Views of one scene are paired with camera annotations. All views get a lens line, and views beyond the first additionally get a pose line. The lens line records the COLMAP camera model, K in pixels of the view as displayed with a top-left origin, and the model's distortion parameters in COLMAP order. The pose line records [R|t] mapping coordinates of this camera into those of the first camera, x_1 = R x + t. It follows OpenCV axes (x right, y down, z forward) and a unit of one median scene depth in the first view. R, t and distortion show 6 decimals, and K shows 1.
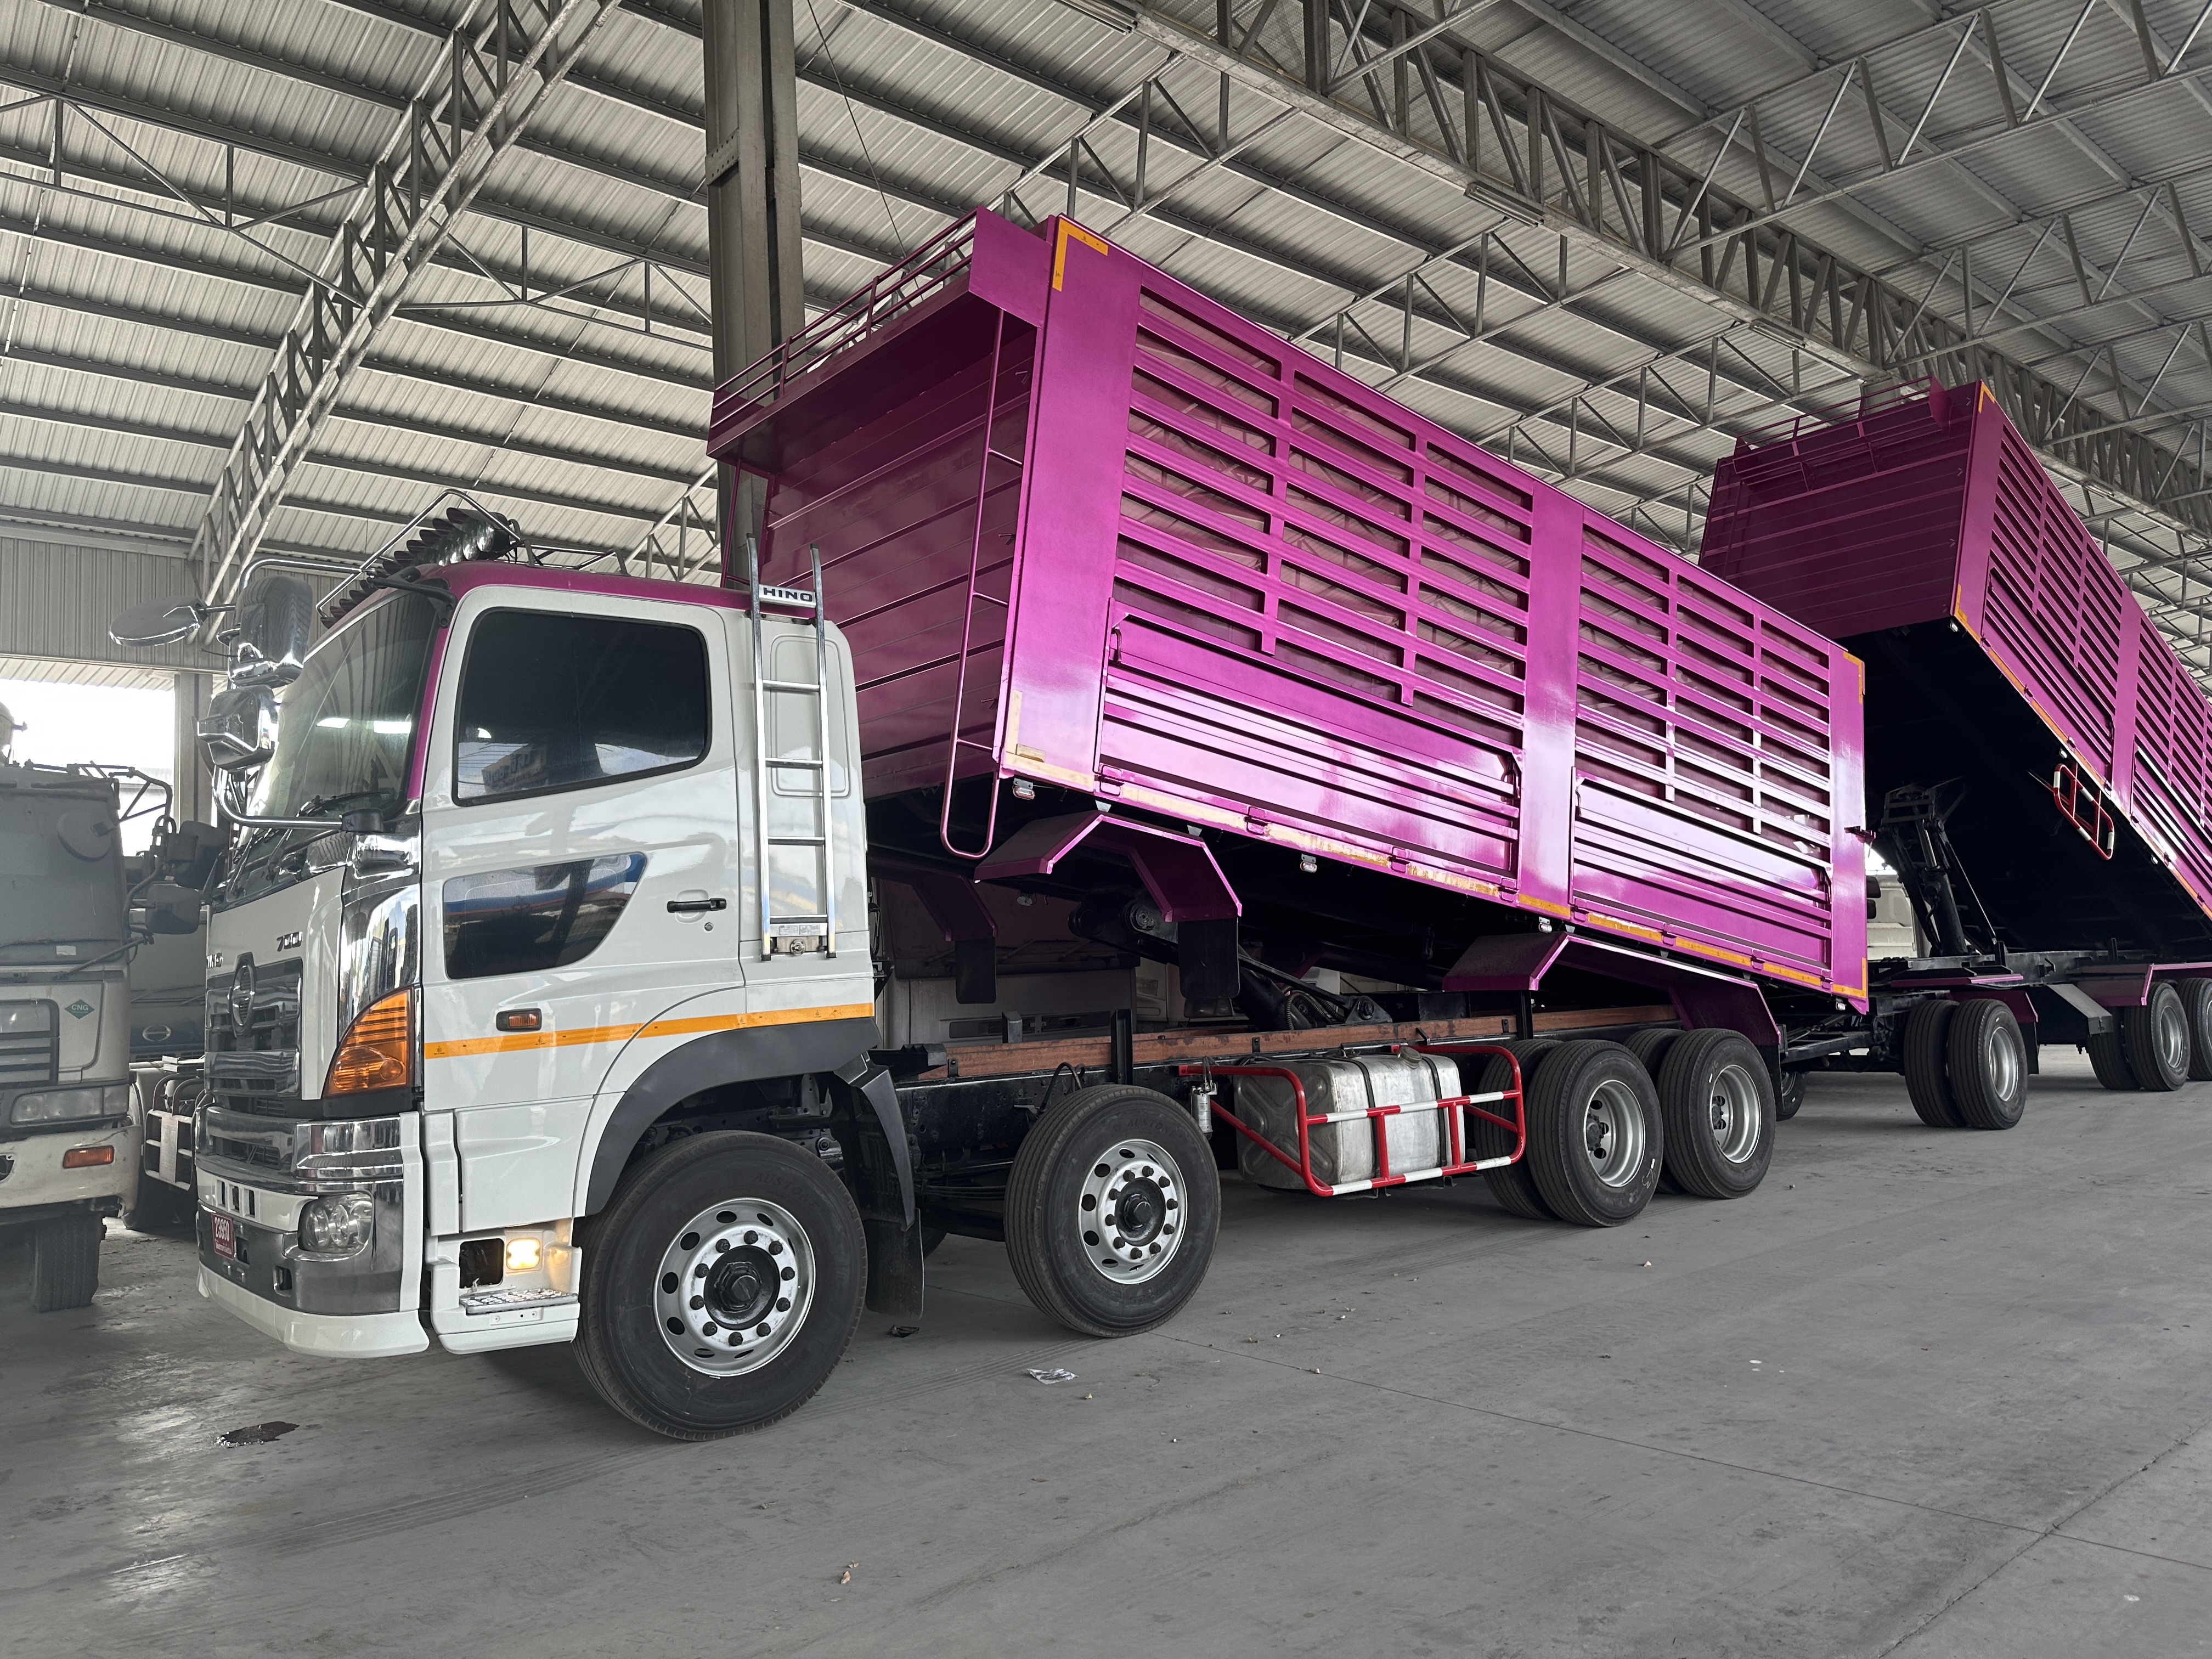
lens RADIAL K [[1583.7, 0, 1106.7], [0, 1583.7, 821.5], [0, 0, 1]] dist [0.006739, -0.015823]
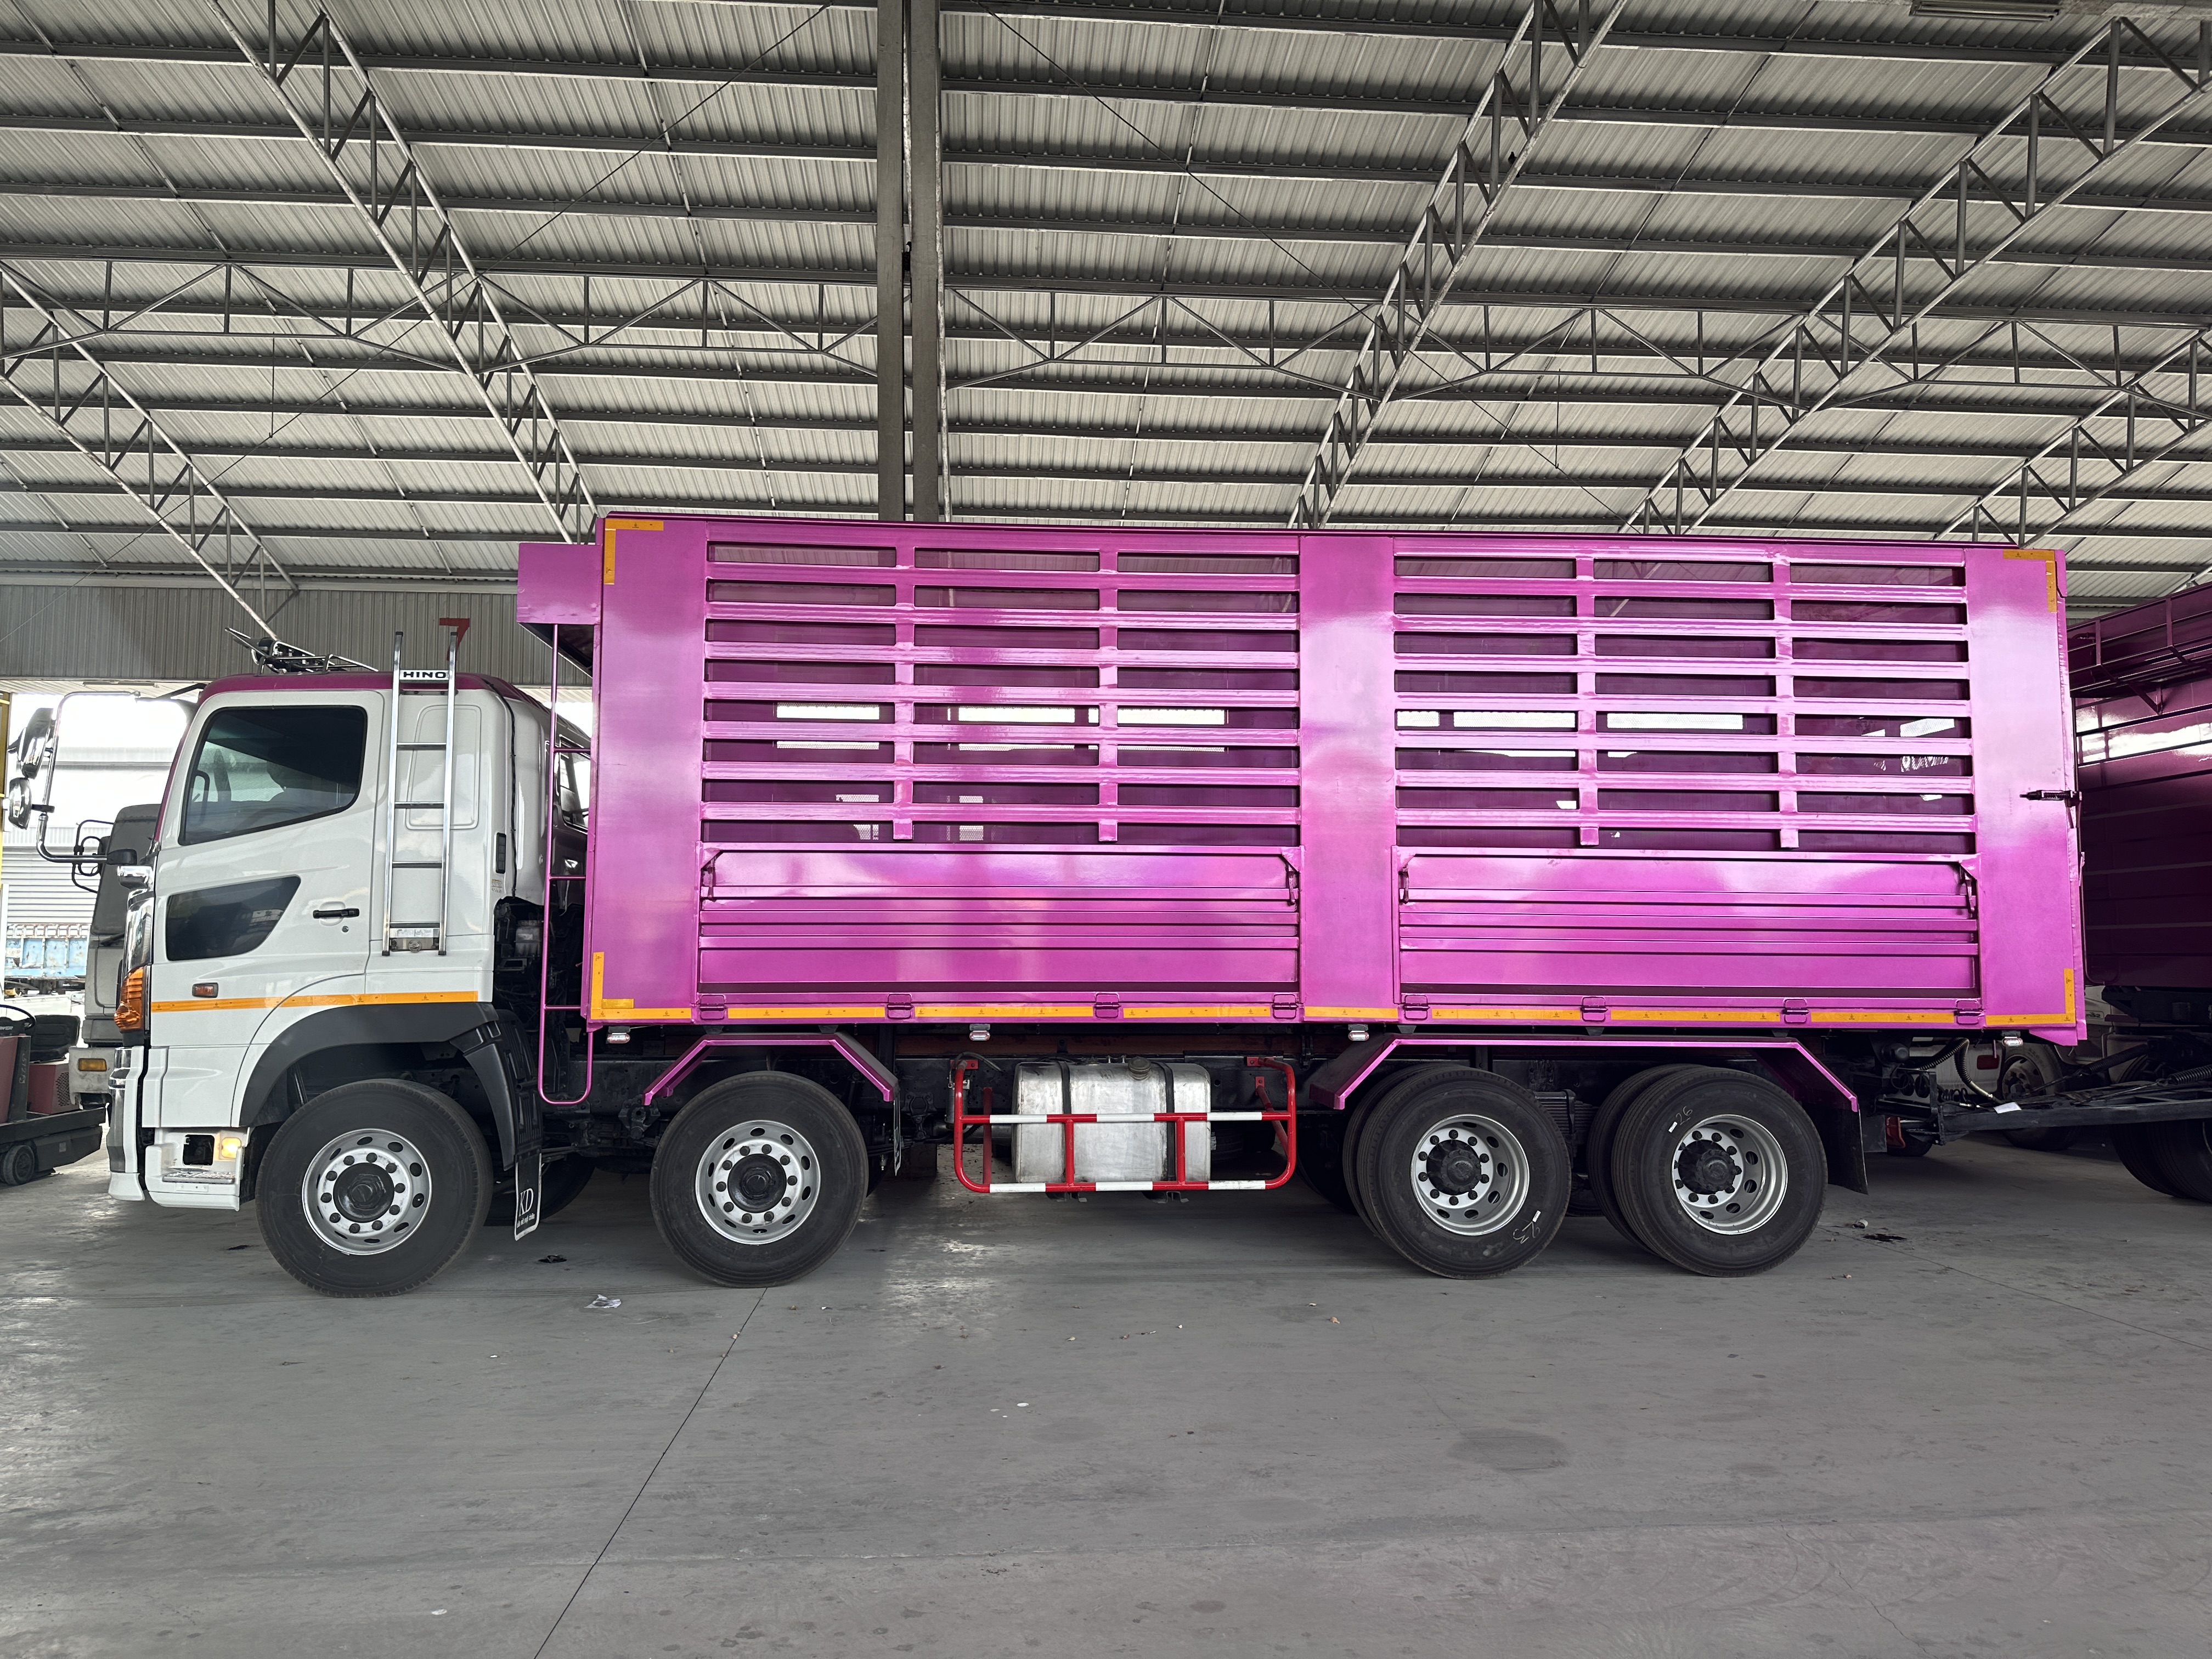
lens RADIAL K [[1583.7, 0, 1105.0], [0, 1583.7, 837.7], [0, 0, 1]] dist [0.006739, -0.015823]
pose [[0.812366, -0.004143, -0.583133, 1.137057], [0.024990, 0.999304, 0.027713, -0.035727], [0.582612, -0.037085, 0.811904, 0.284235]]
